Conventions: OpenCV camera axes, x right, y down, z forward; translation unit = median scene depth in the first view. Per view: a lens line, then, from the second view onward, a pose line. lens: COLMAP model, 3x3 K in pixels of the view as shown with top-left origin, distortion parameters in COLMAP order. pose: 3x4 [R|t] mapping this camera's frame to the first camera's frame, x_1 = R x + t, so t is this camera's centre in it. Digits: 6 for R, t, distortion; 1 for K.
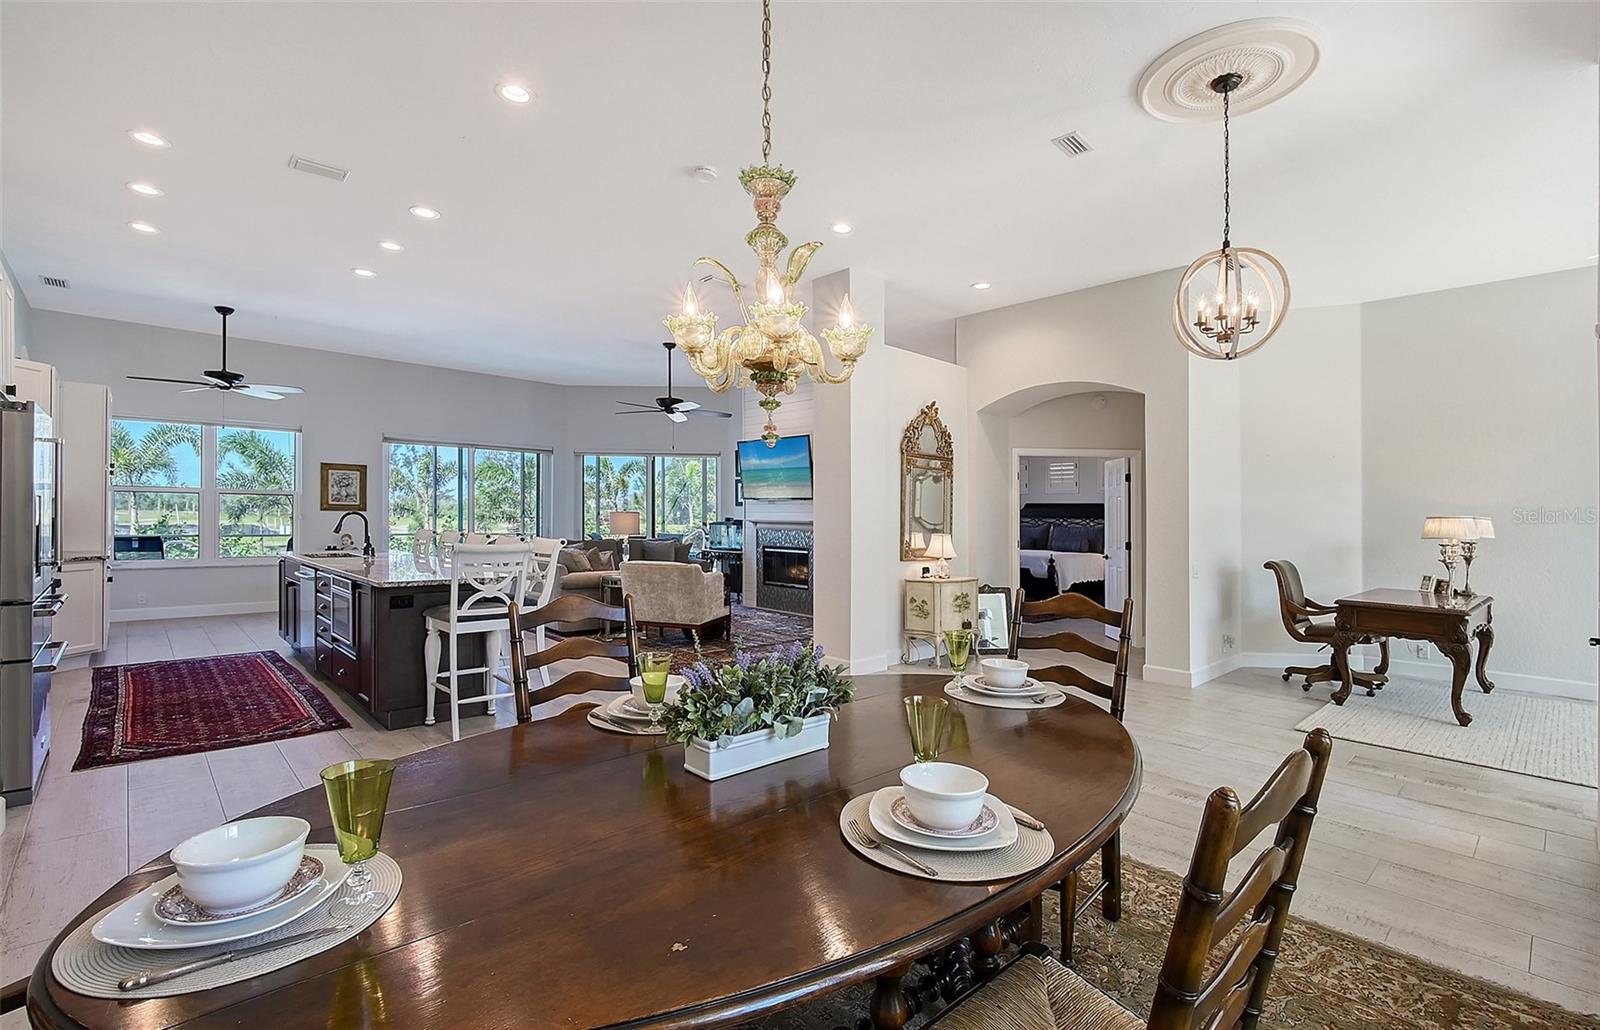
lens RADIAL K [[738.1, 0, 805.7], [0, 738.1, 518.9], [0, 0, 1]] dist [-0.002659, -0.000941]
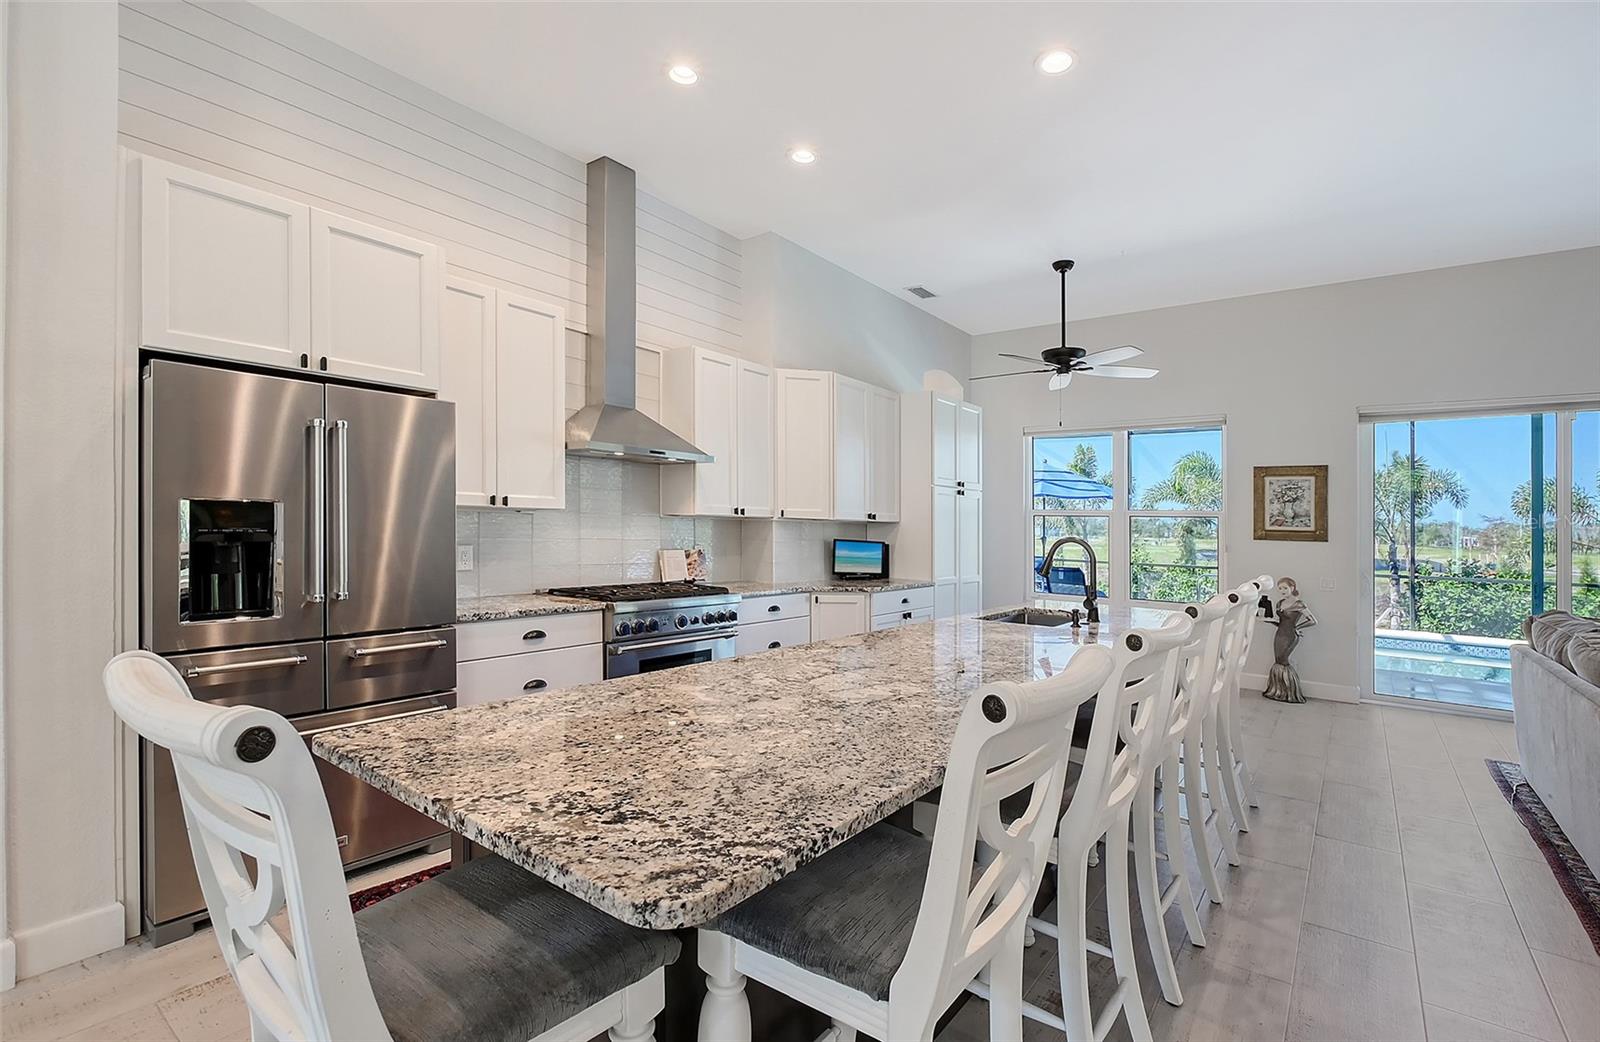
lens RADIAL K [[725.6, 0, 808.5], [0, 725.6, 525.3], [0, 0, 1]] dist [-0.005998, -0.000590]
pose [[0.174207, -0.013381, -0.984618, -0.110726], [-0.024549, 0.999538, -0.017927, -0.003389], [0.984403, 0.027294, 0.173798, 0.580199]]
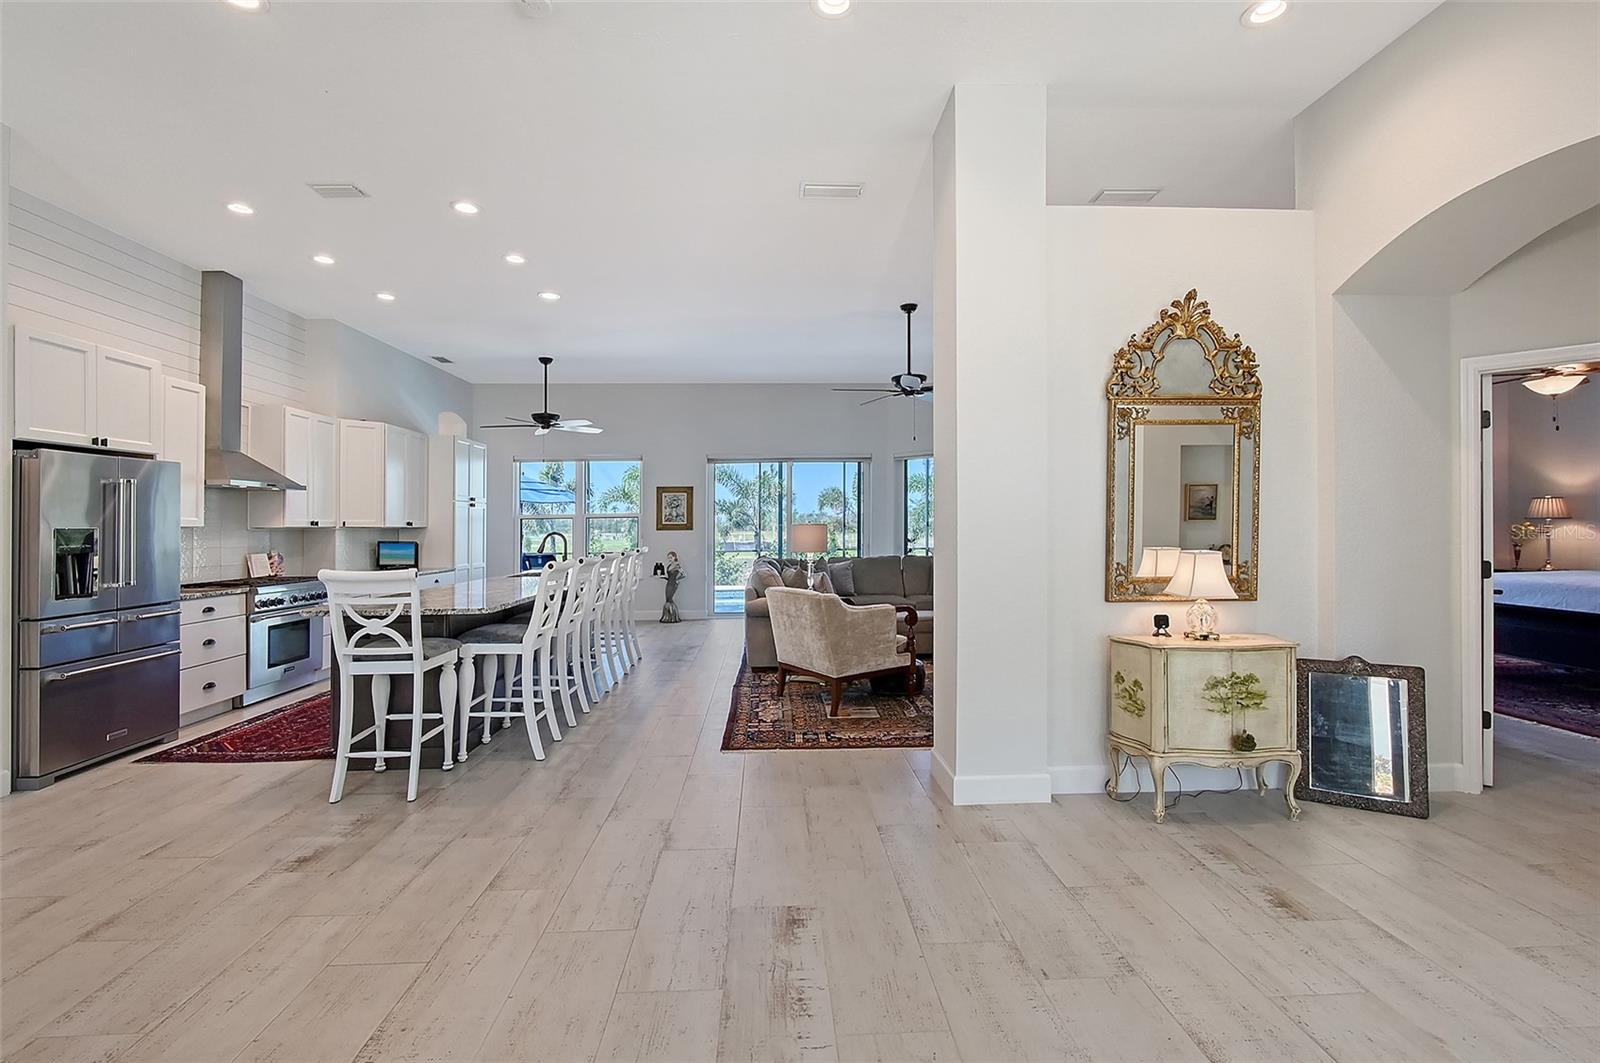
lens RADIAL K [[733.3, 0, 791.7], [0, 733.3, 527.9], [0, 0, 1]] dist [-0.003887, -0.001507]
pose [[0.752788, -0.026194, -0.657742, 0.243697], [0.023328, 0.999642, -0.013111, 0.004579], [0.657850, -0.005474, 0.753129, 0.359064]]
